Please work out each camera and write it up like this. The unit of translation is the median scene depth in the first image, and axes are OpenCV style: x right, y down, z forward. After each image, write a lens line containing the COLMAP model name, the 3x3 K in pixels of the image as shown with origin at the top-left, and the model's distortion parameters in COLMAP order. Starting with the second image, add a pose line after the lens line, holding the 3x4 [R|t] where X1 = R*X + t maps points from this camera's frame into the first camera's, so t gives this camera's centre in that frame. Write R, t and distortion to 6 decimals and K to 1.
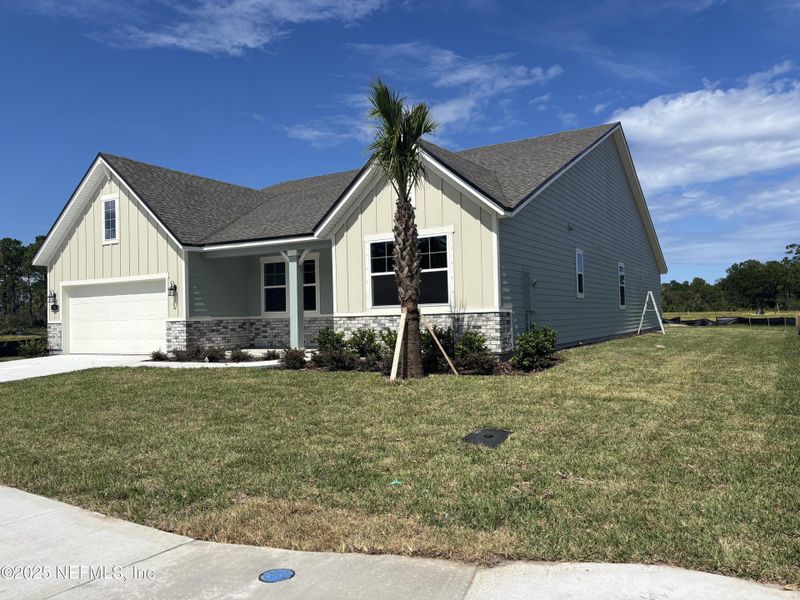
lens RADIAL K [[627.0, 0, 400.0], [0, 627.0, 300.0], [0, 0, 1]] dist [0.008711, 0.002779]
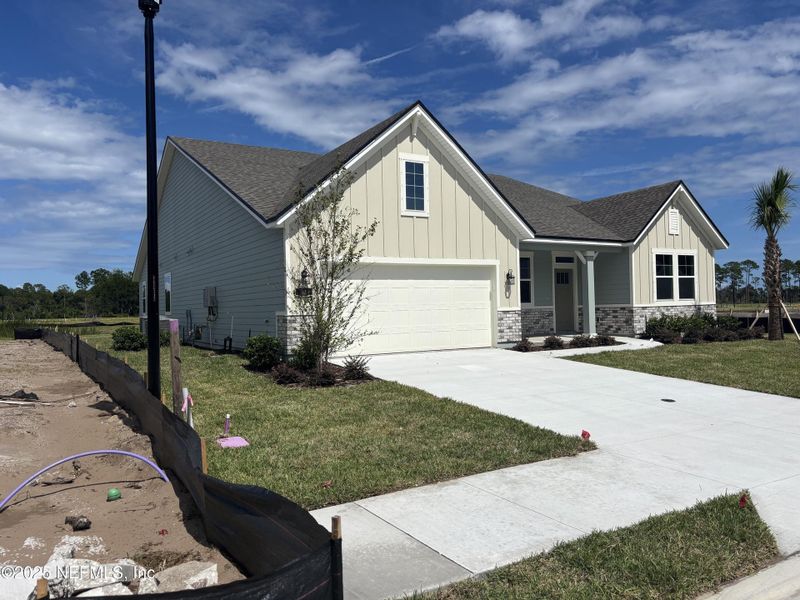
lens RADIAL K [[627.0, 0, 400.0], [0, 627.0, 300.0], [0, 0, 1]] dist [0.008711, 0.002779]
pose [[0.482290, 0.024889, 0.875658, -1.367972], [-0.012311, 0.999690, -0.021634, 0.042948], [-0.875925, -0.000347, 0.482447, 0.729312]]
